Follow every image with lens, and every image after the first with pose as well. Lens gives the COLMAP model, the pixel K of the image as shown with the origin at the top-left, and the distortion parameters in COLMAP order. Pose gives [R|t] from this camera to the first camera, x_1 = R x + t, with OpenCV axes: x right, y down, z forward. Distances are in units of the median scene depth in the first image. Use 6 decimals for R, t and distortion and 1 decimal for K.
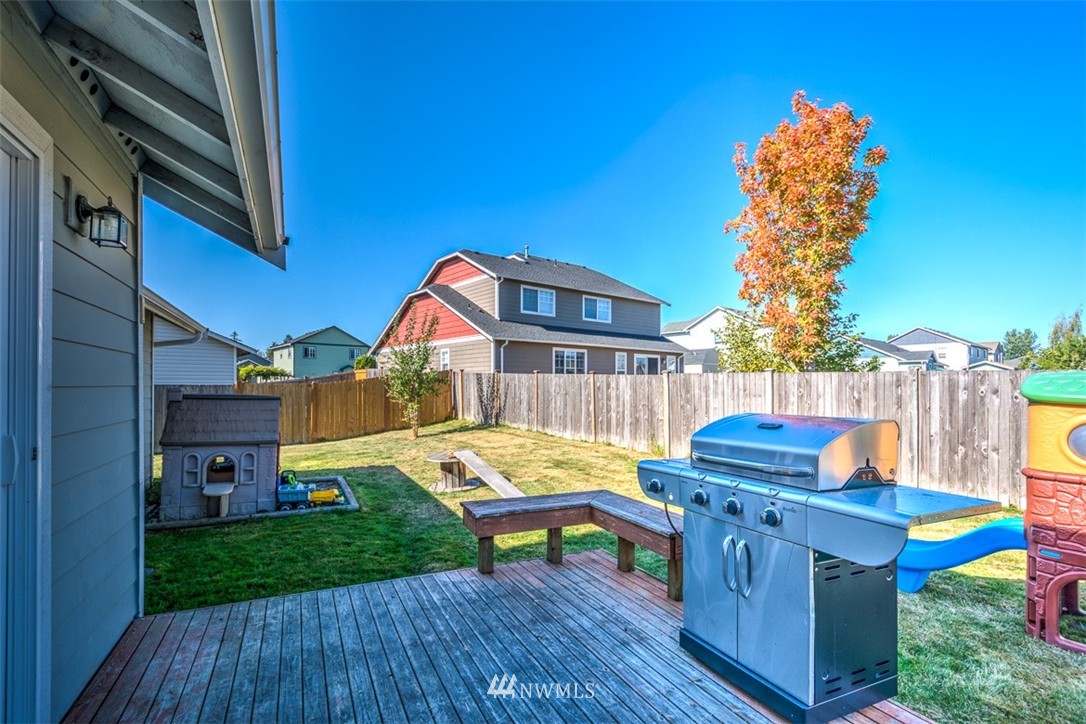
lens RADIAL K [[505.5, 0, 559.1], [0, 505.5, 390.6], [0, 0, 1]] dist [0.002210, 0.000370]
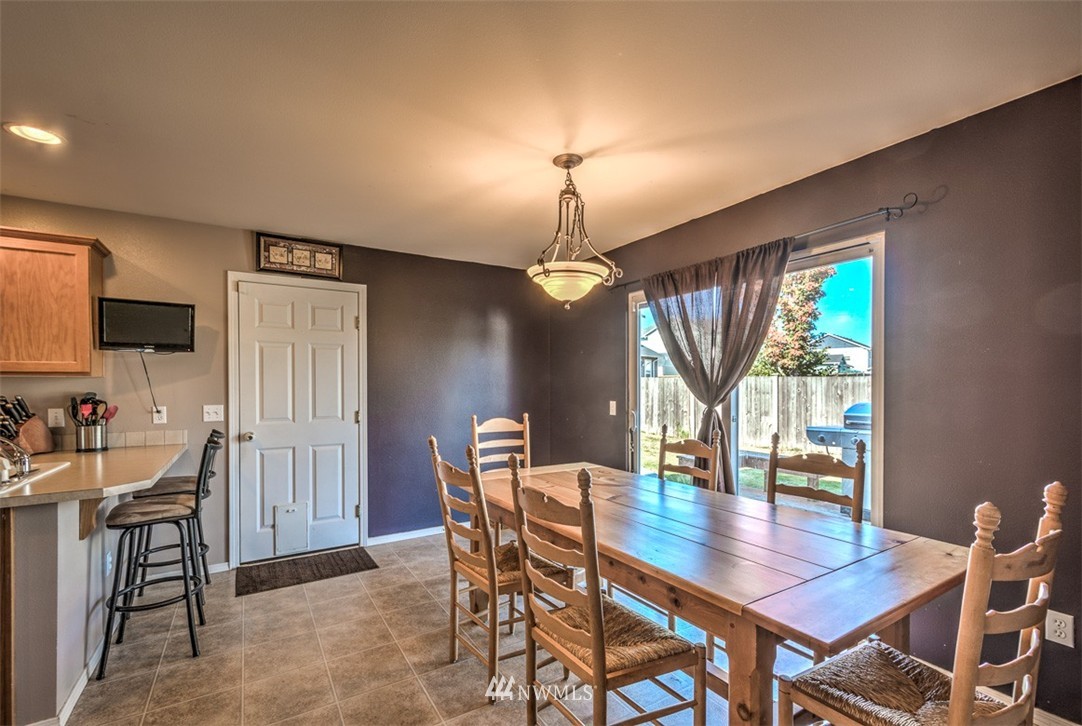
lens RADIAL K [[468.5, 0, 553.3], [0, 468.5, 394.5], [0, 0, 1]] dist [0.003667, -0.000361]
pose [[0.995101, -0.005828, 0.098687, -0.288841], [0.004634, 0.999913, 0.012323, -0.004157], [-0.098750, -0.011805, 0.995042, -0.208492]]
